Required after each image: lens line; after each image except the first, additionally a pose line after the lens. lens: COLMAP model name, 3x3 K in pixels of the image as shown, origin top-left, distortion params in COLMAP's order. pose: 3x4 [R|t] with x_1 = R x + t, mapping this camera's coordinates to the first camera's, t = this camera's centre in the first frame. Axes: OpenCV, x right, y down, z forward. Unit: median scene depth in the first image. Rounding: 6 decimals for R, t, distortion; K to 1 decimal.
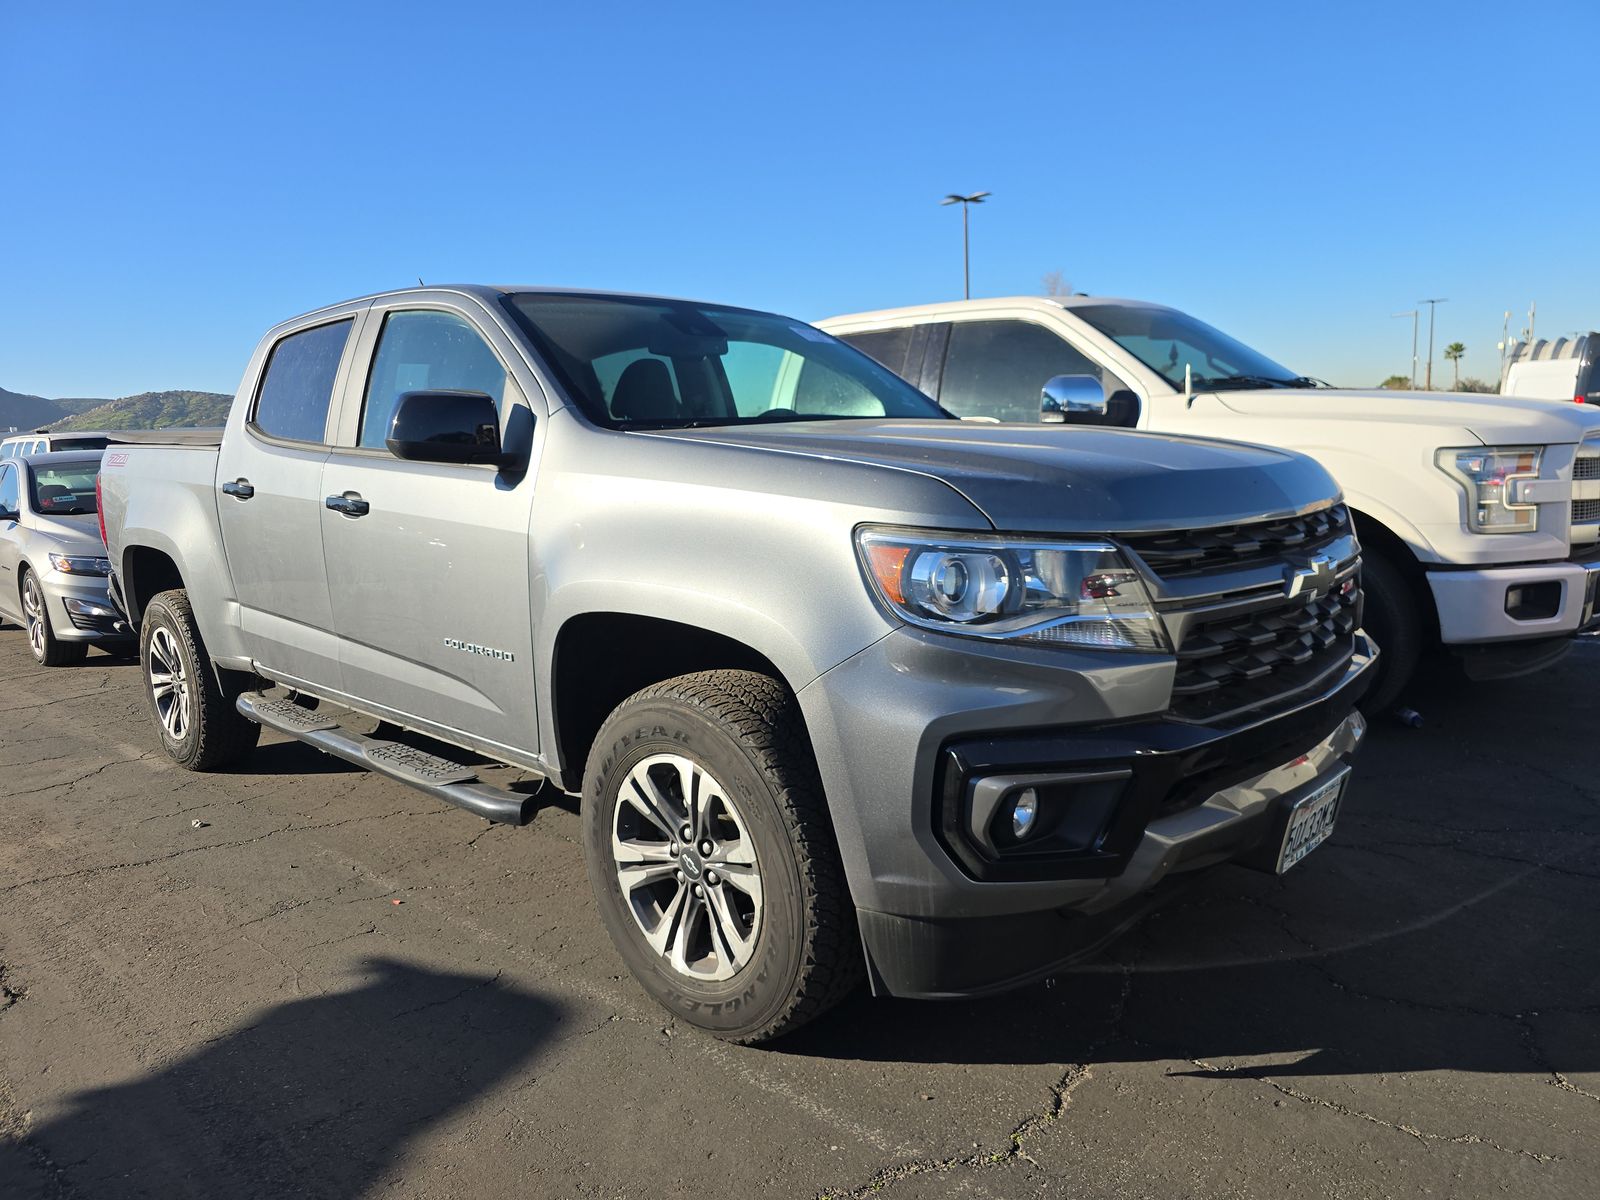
lens RADIAL K [[1069.6, 0, 800.5], [0, 1069.6, 601.8], [0, 0, 1]] dist [0.001484, -0.002648]
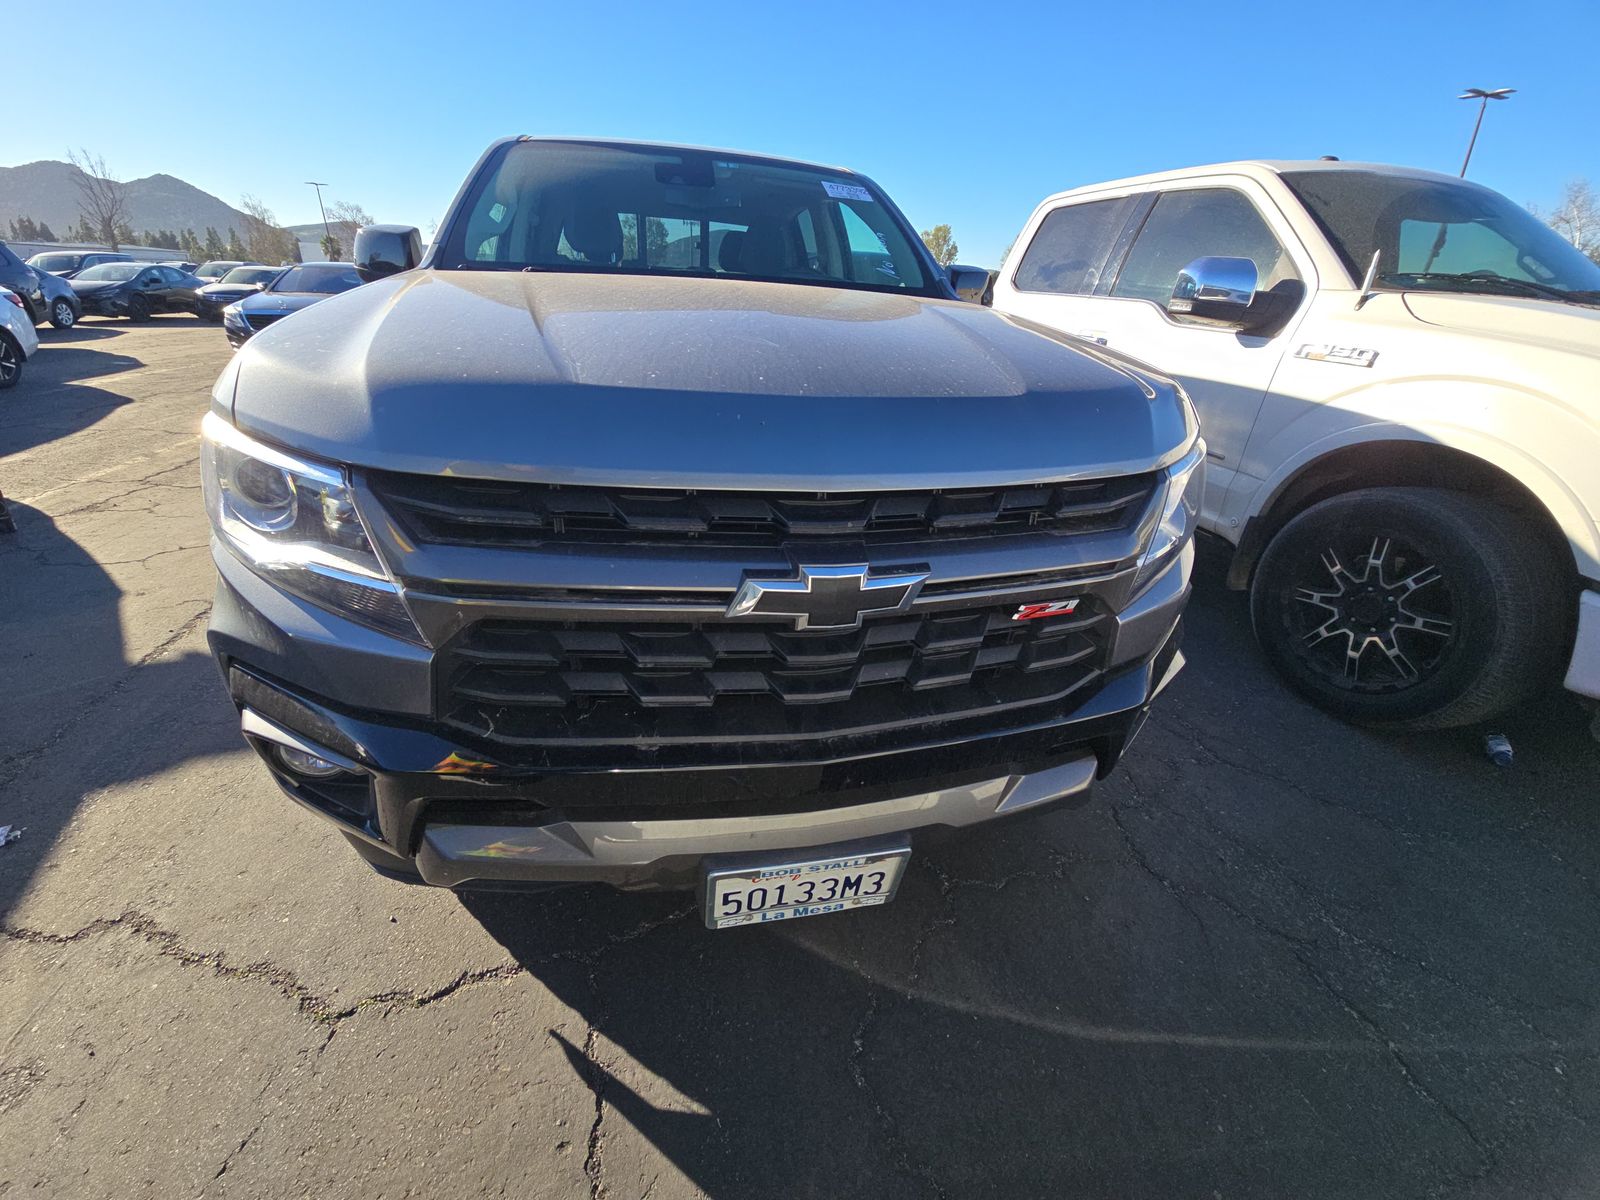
lens RADIAL K [[638.8, 0, 804.2], [0, 638.8, 602.0], [0, 0, 1]] dist [-0.017001, -0.002387]
pose [[0.825561, 0.310573, -0.471161, 0.305745], [-0.157625, 0.928608, 0.335918, -0.066391], [0.541851, -0.203054, 0.815577, 0.329984]]
